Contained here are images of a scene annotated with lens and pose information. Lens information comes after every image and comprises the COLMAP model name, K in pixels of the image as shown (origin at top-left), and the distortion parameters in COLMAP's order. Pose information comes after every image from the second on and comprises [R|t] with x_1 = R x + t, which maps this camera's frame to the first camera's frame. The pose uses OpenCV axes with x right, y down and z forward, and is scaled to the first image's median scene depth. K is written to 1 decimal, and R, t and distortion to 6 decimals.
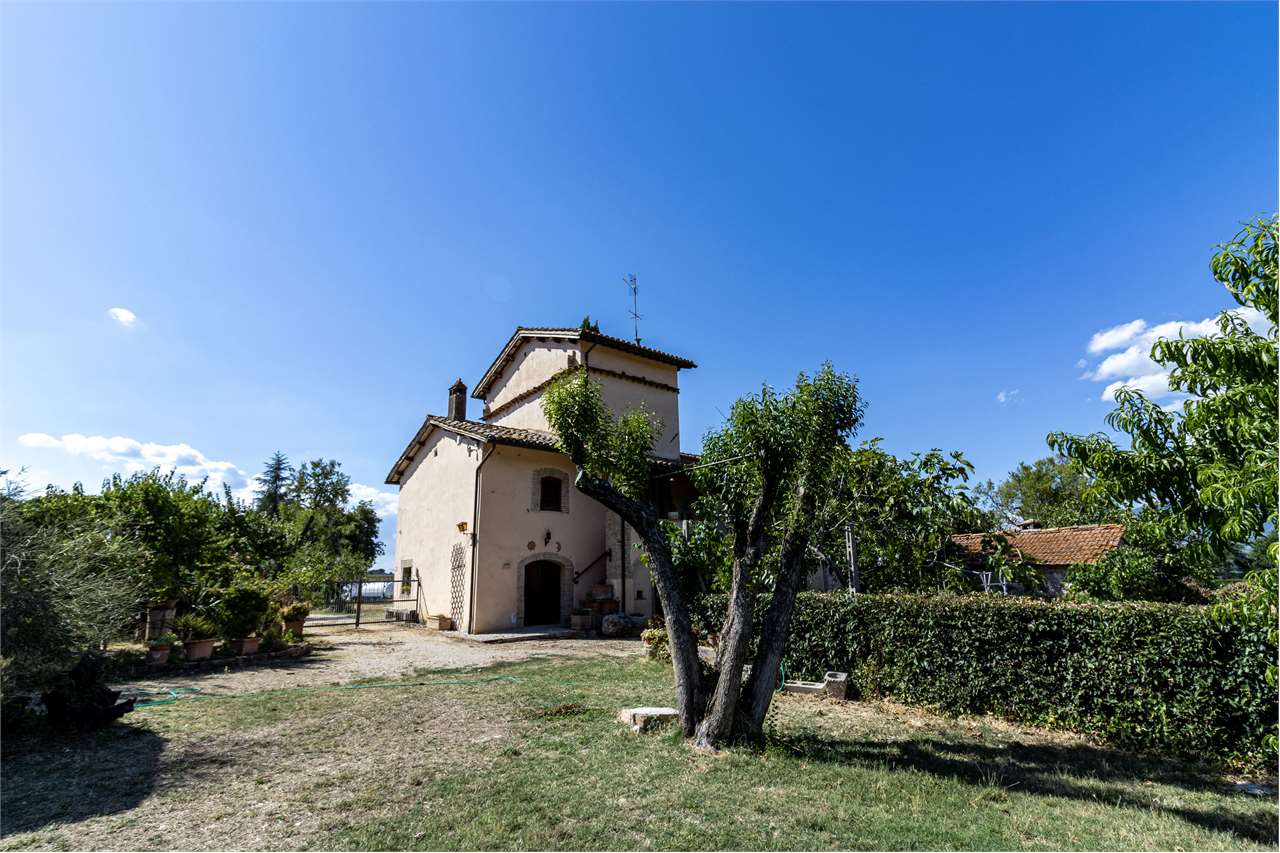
lens RADIAL K [[587.6, 0, 666.3], [0, 587.6, 447.7], [0, 0, 1]] dist [0.002237, 0.000143]
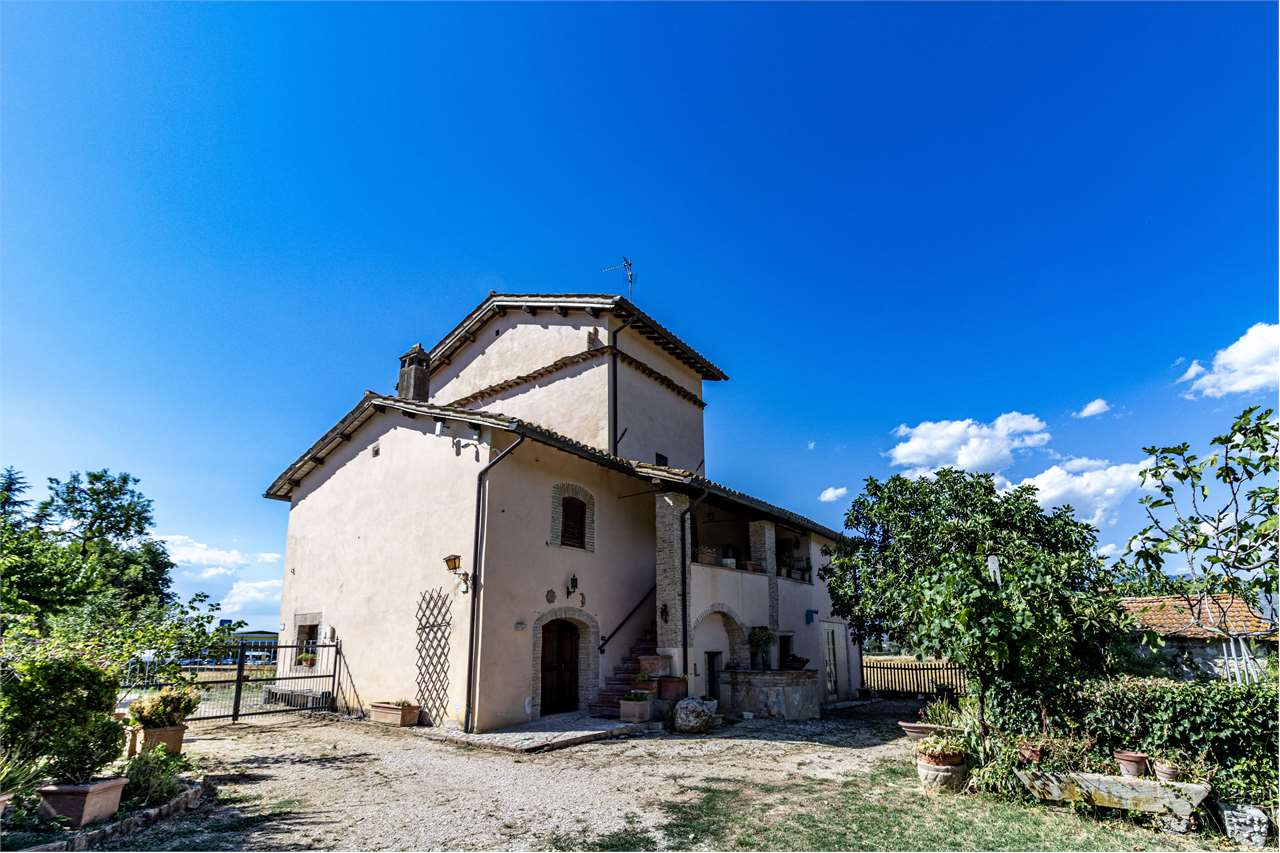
lens RADIAL K [[604.8, 0, 679.5], [0, 604.8, 527.2], [0, 0, 1]] dist [0.003459, 0.000485]
pose [[0.963597, 0.063339, 0.259749, -0.260327], [-0.069969, 0.997415, 0.016351, 0.063855], [-0.258042, -0.033930, 0.965538, 0.288842]]
